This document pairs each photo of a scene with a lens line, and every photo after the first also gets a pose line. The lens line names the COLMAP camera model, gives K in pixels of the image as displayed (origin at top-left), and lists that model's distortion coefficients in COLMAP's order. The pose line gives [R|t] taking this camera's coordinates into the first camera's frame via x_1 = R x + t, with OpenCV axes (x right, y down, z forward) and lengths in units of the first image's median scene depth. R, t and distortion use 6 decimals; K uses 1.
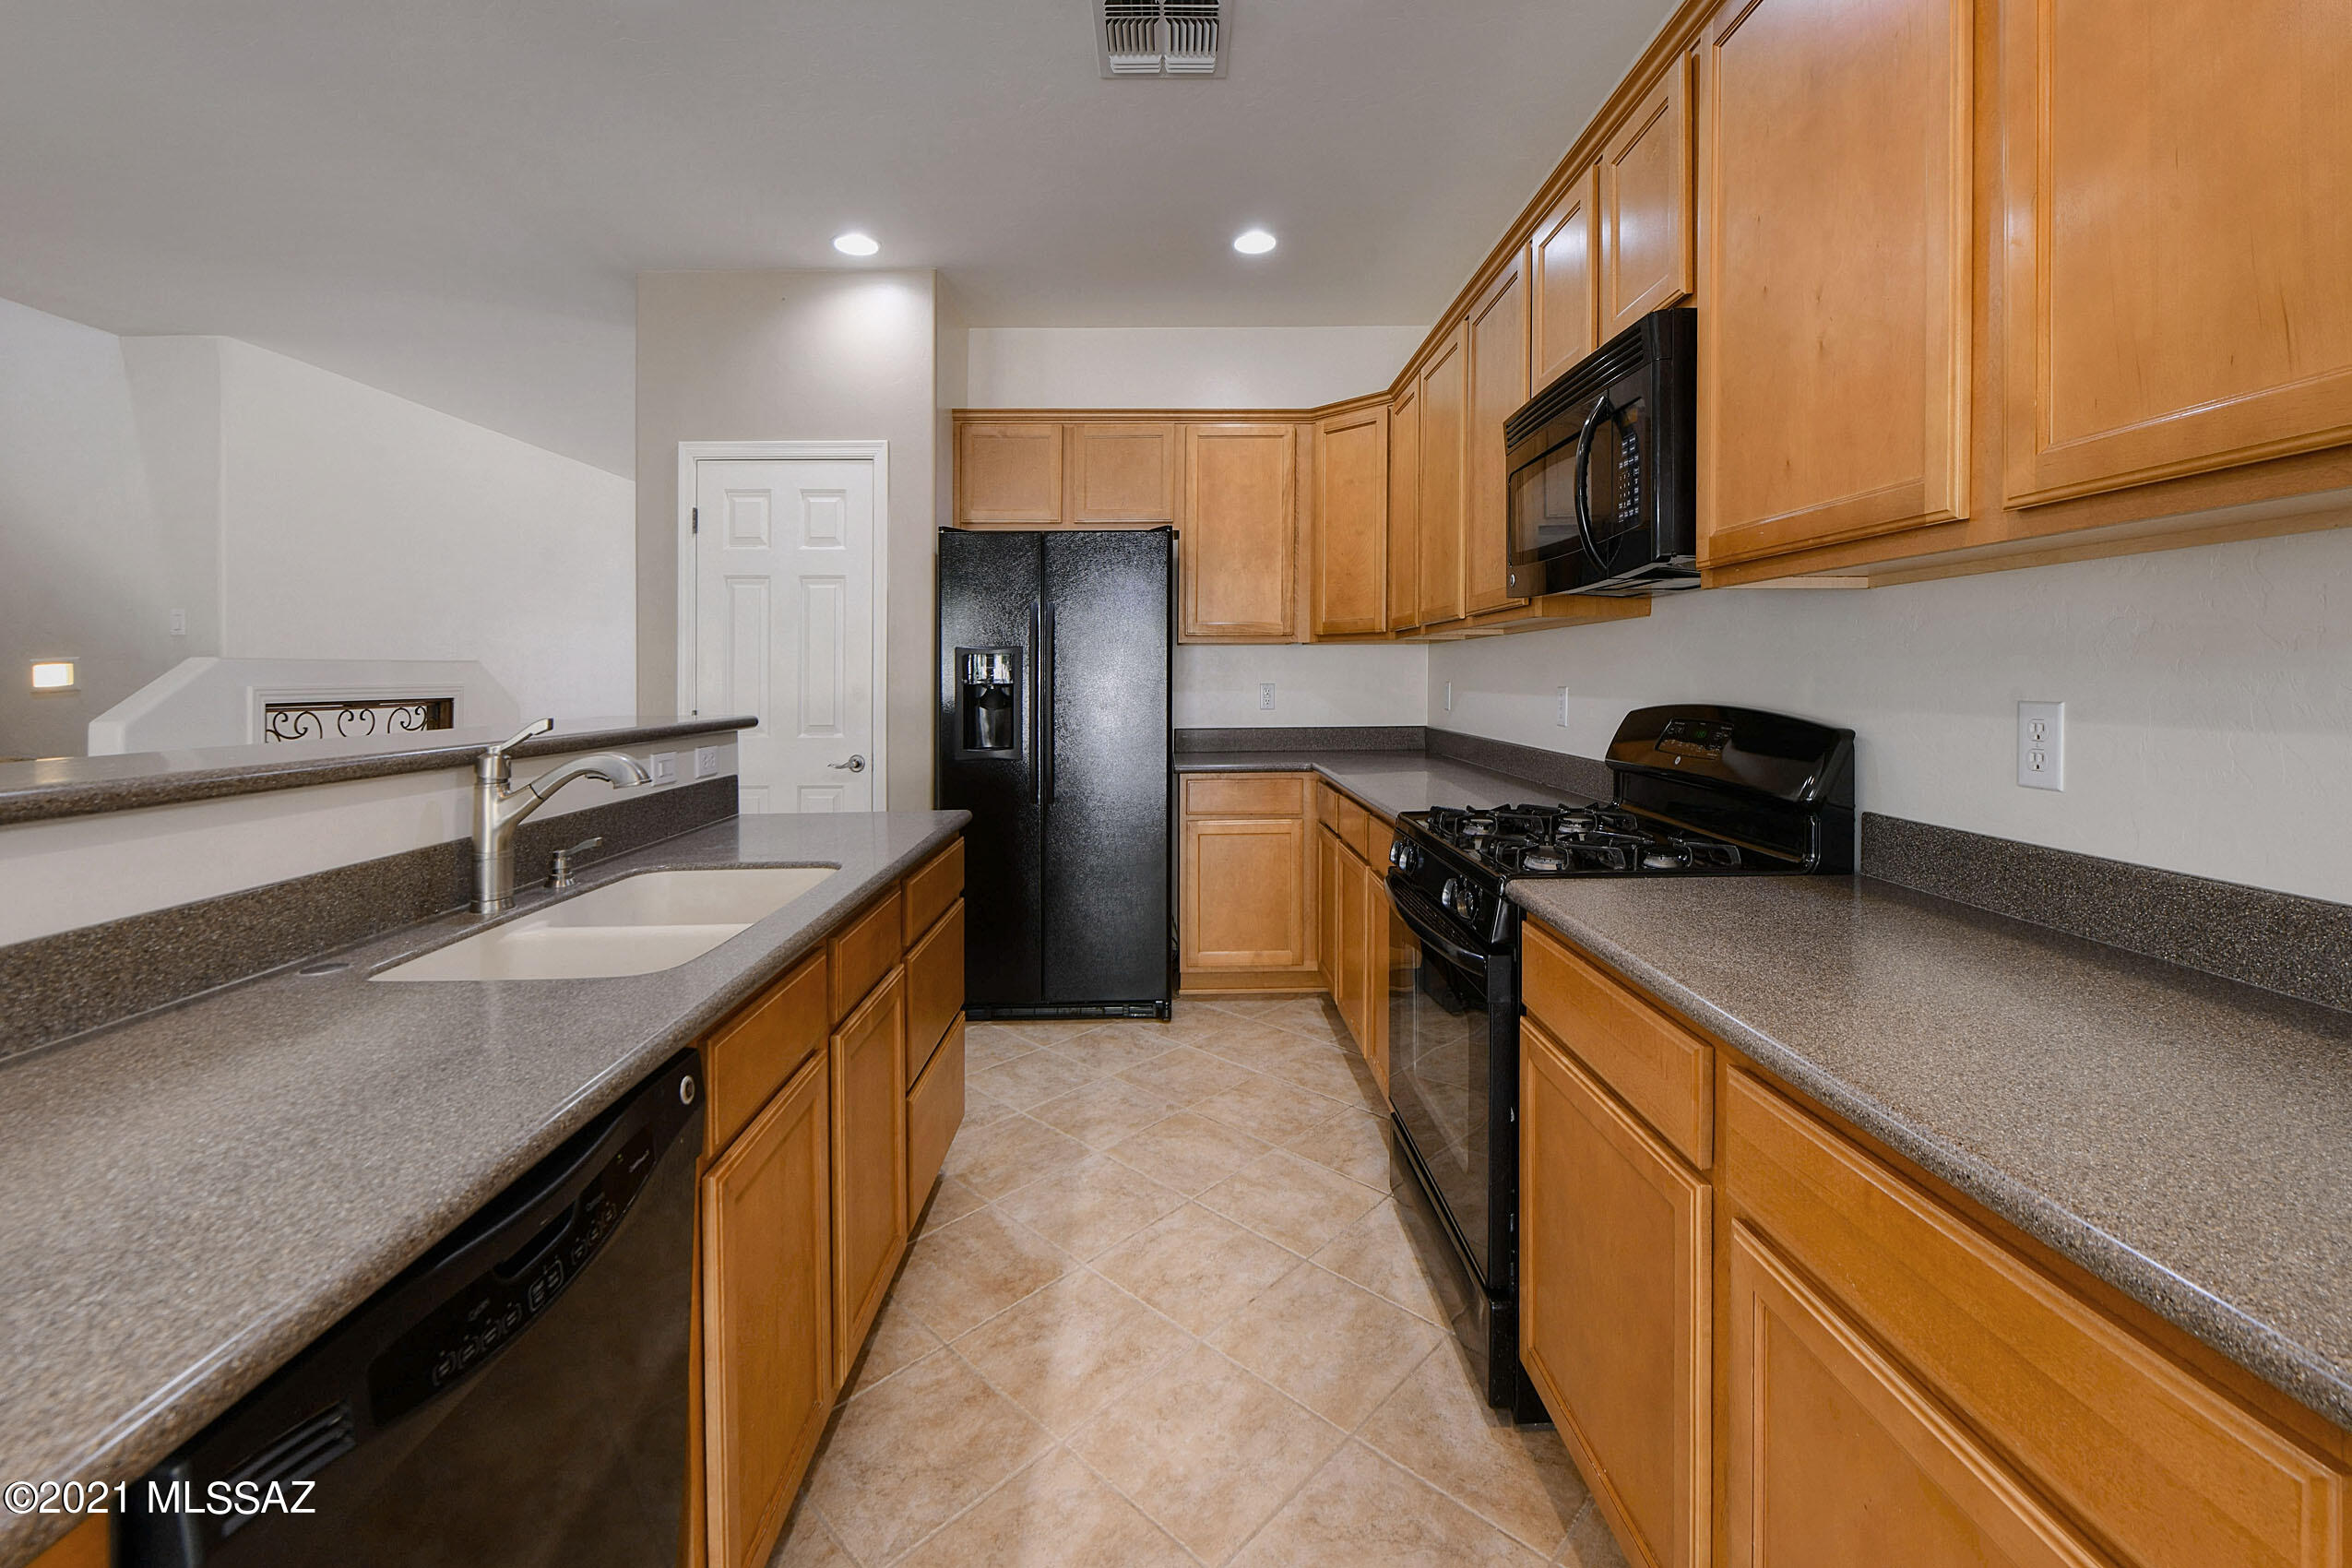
lens RADIAL K [[970.9, 0, 1165.7], [0, 970.9, 681.3], [0, 0, 1]] dist [0.000620, -0.000040]
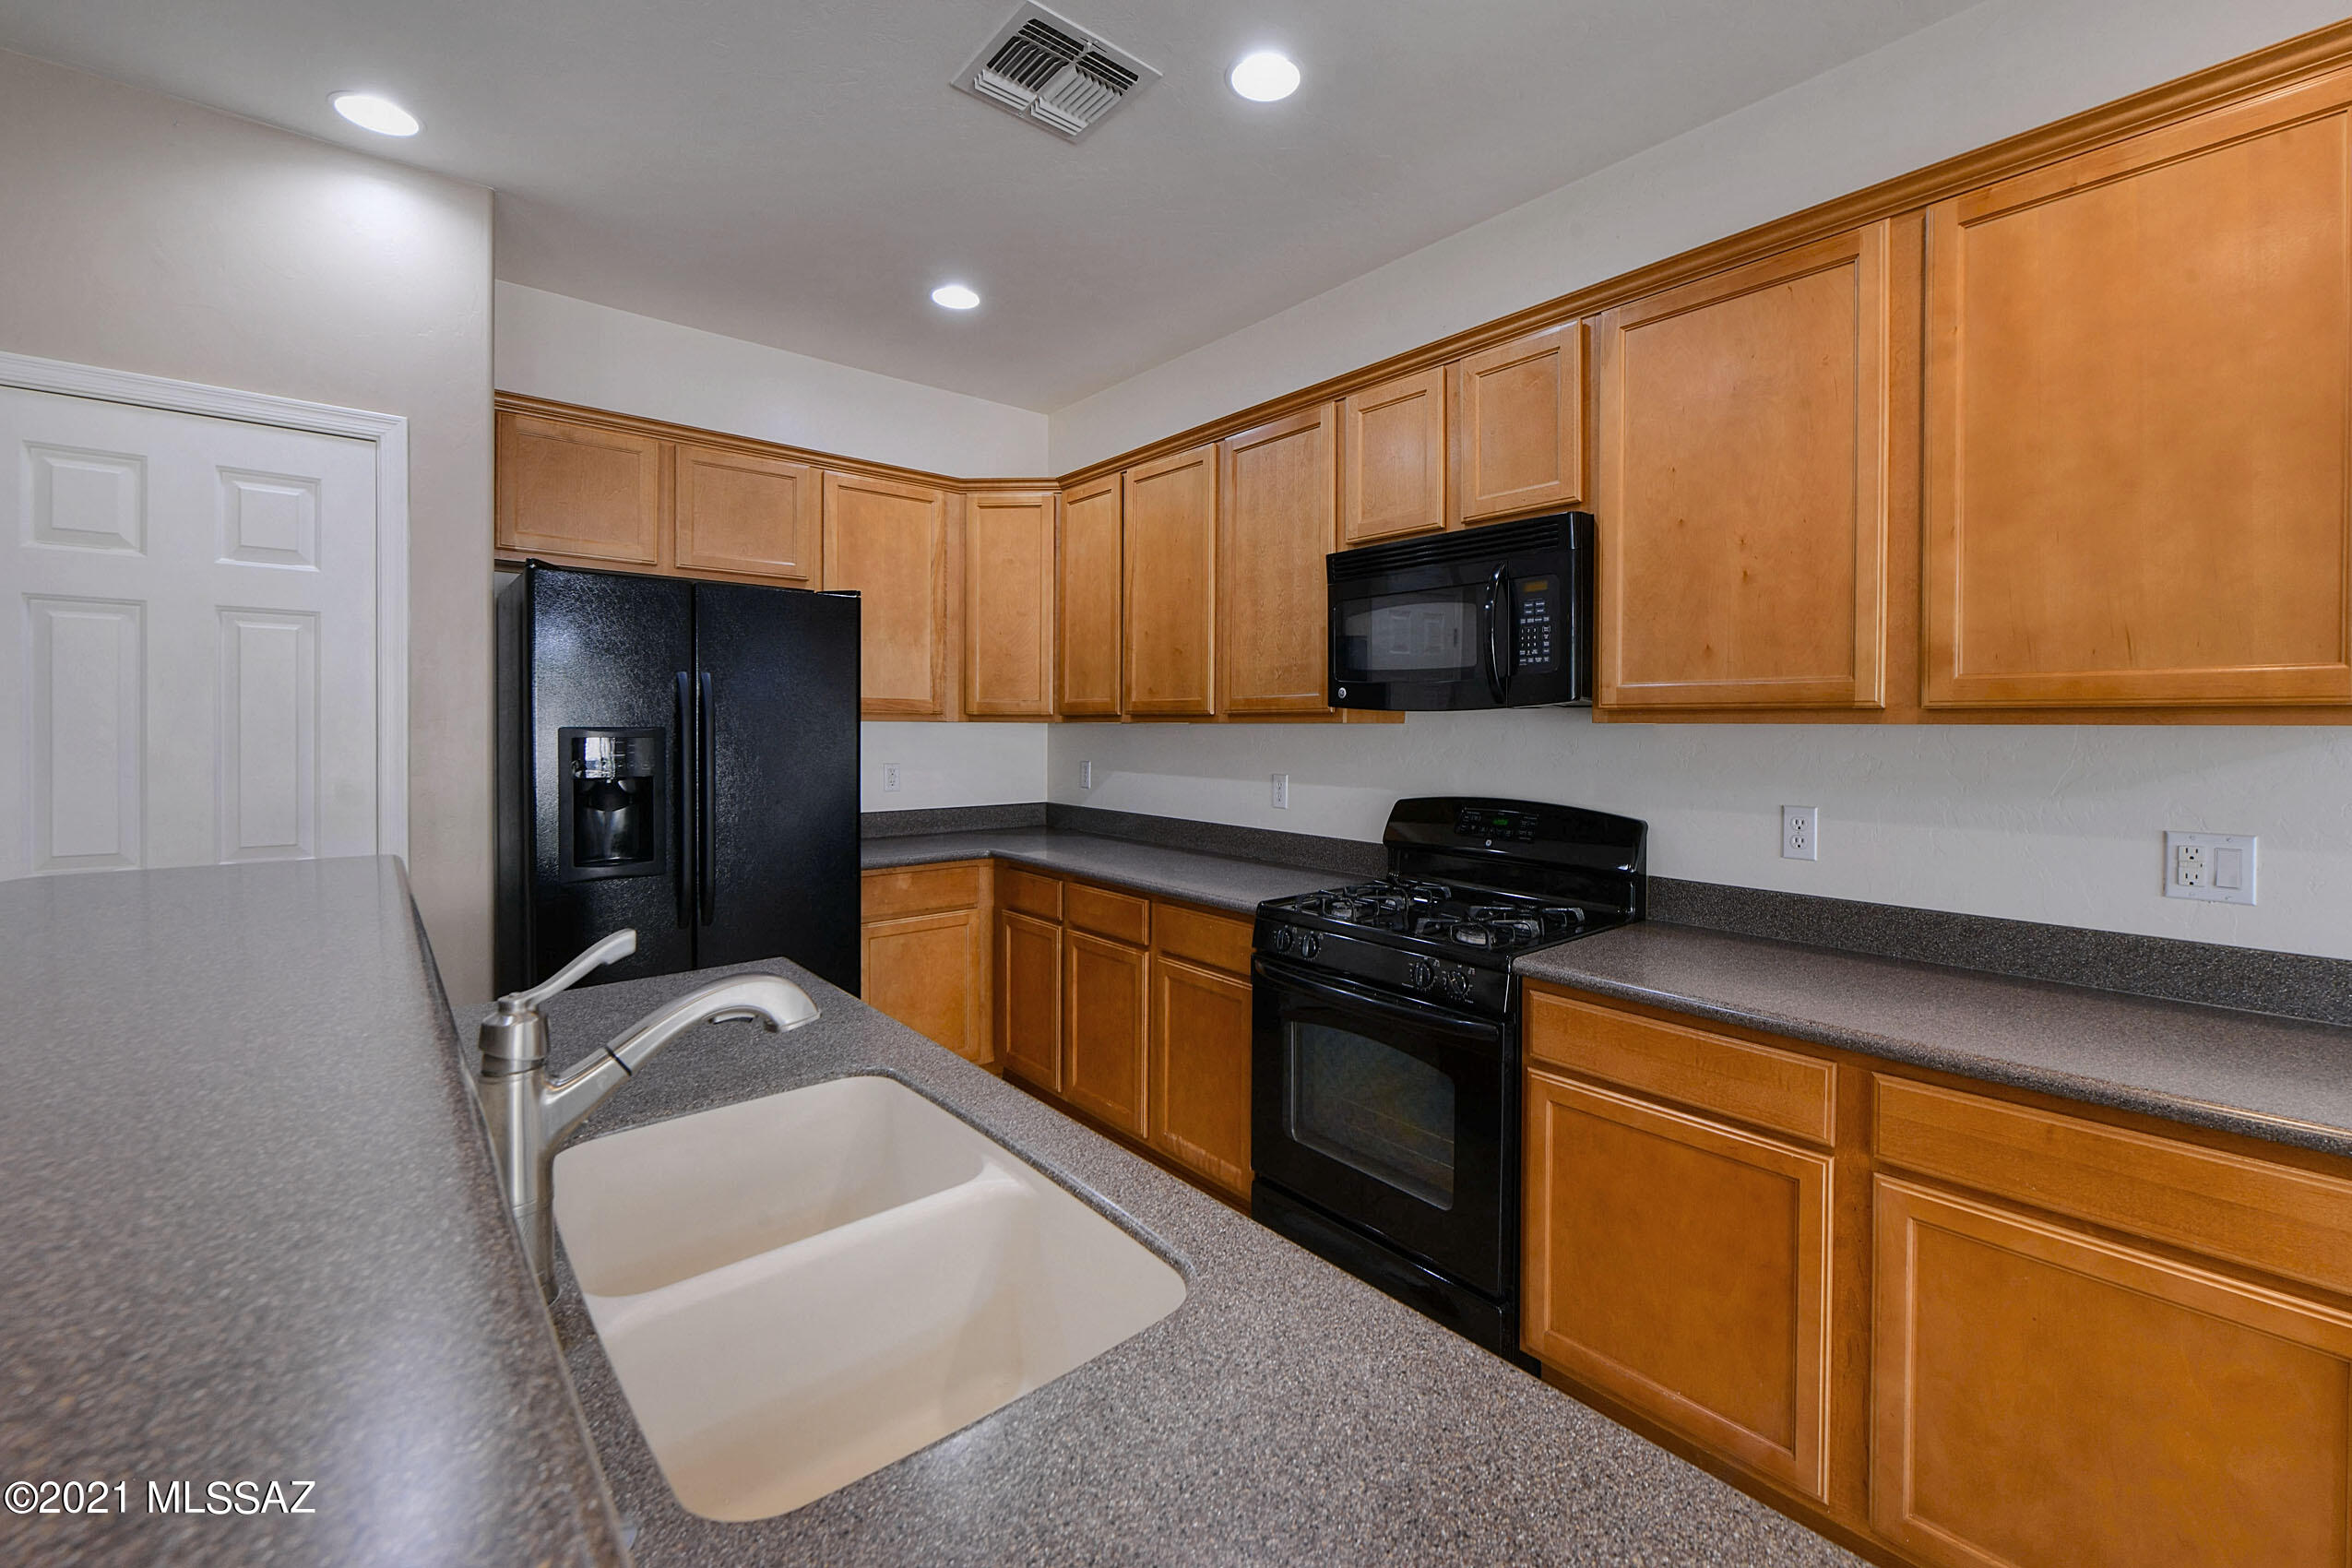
lens RADIAL K [[952.1, 0, 1183.3], [0, 952.1, 738.0], [0, 0, 1]] dist [0.000479, -0.000198]
pose [[0.762301, -0.000740, 0.647222, -0.311003], [-0.004366, 0.999971, 0.006285, -0.033342], [-0.647208, -0.007617, 0.762275, 0.149062]]
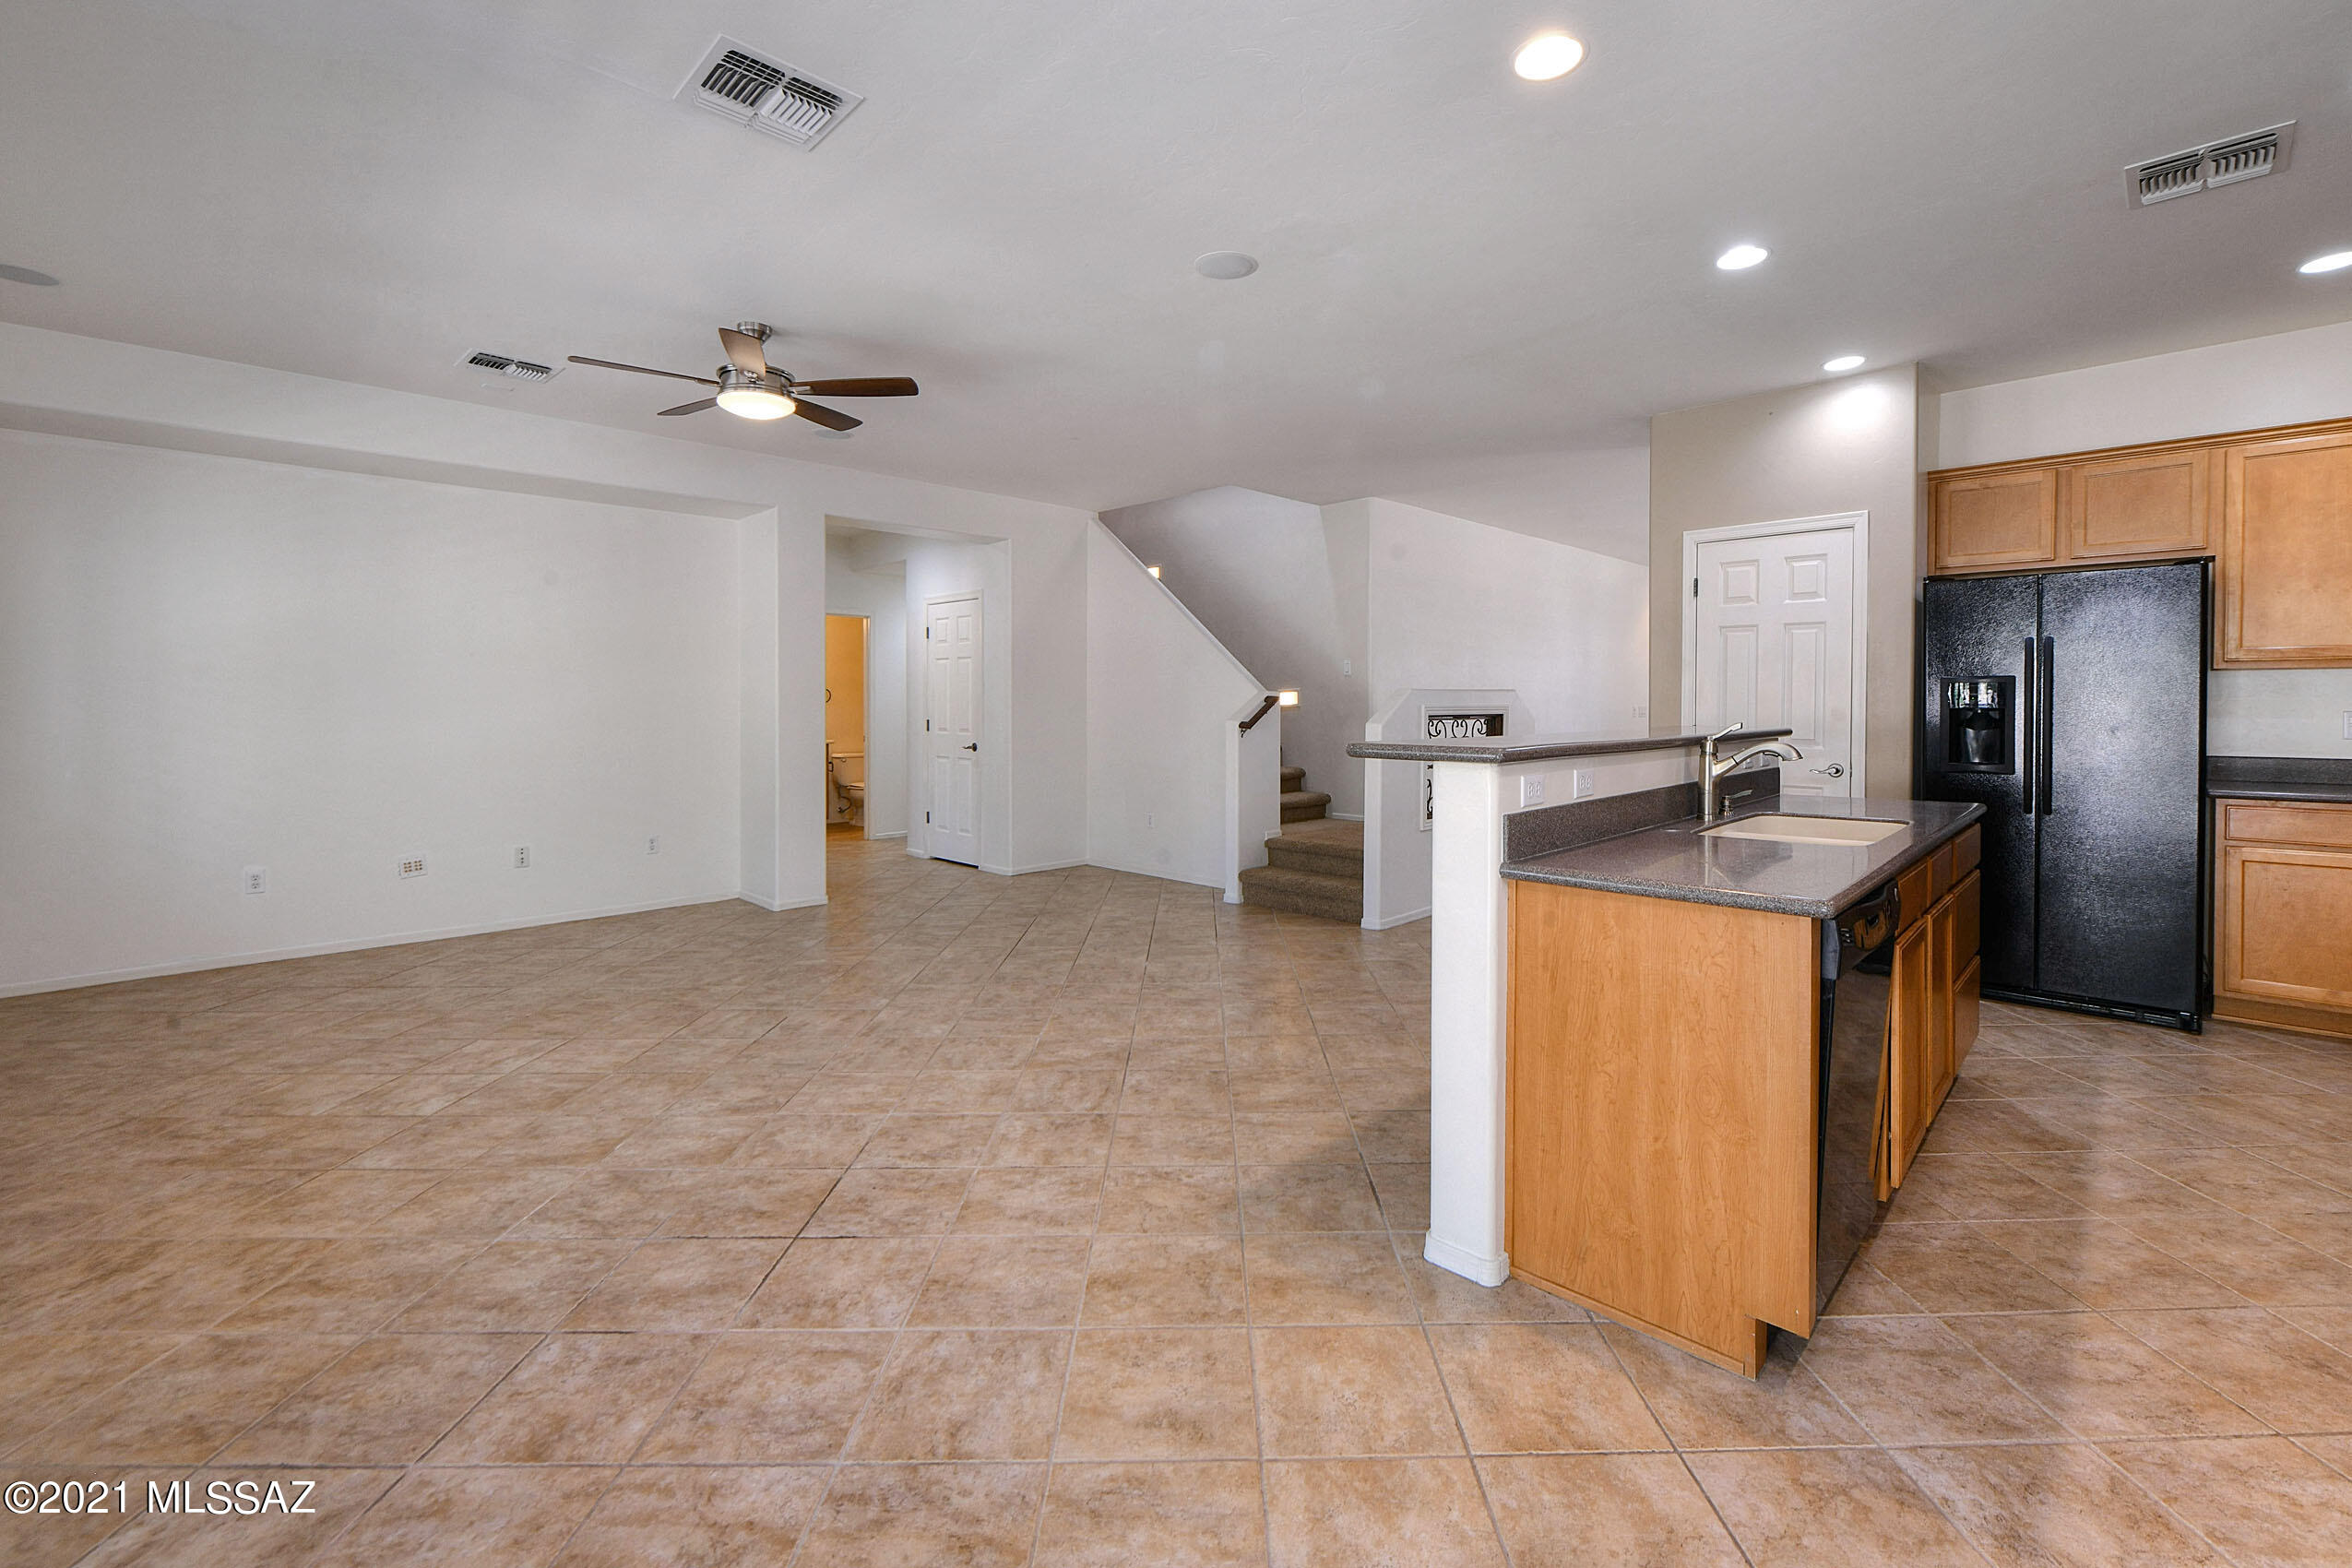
lens RADIAL K [[929.3, 0, 1184.1], [0, 929.3, 701.1], [0, 0, 1]] dist [-0.001892, -0.002475]
pose [[0.685754, 0.004702, -0.727818, -0.023625], [-0.007585, 0.999971, -0.000686, 0.002119], [0.727793, 0.005991, 0.685770, -0.452315]]
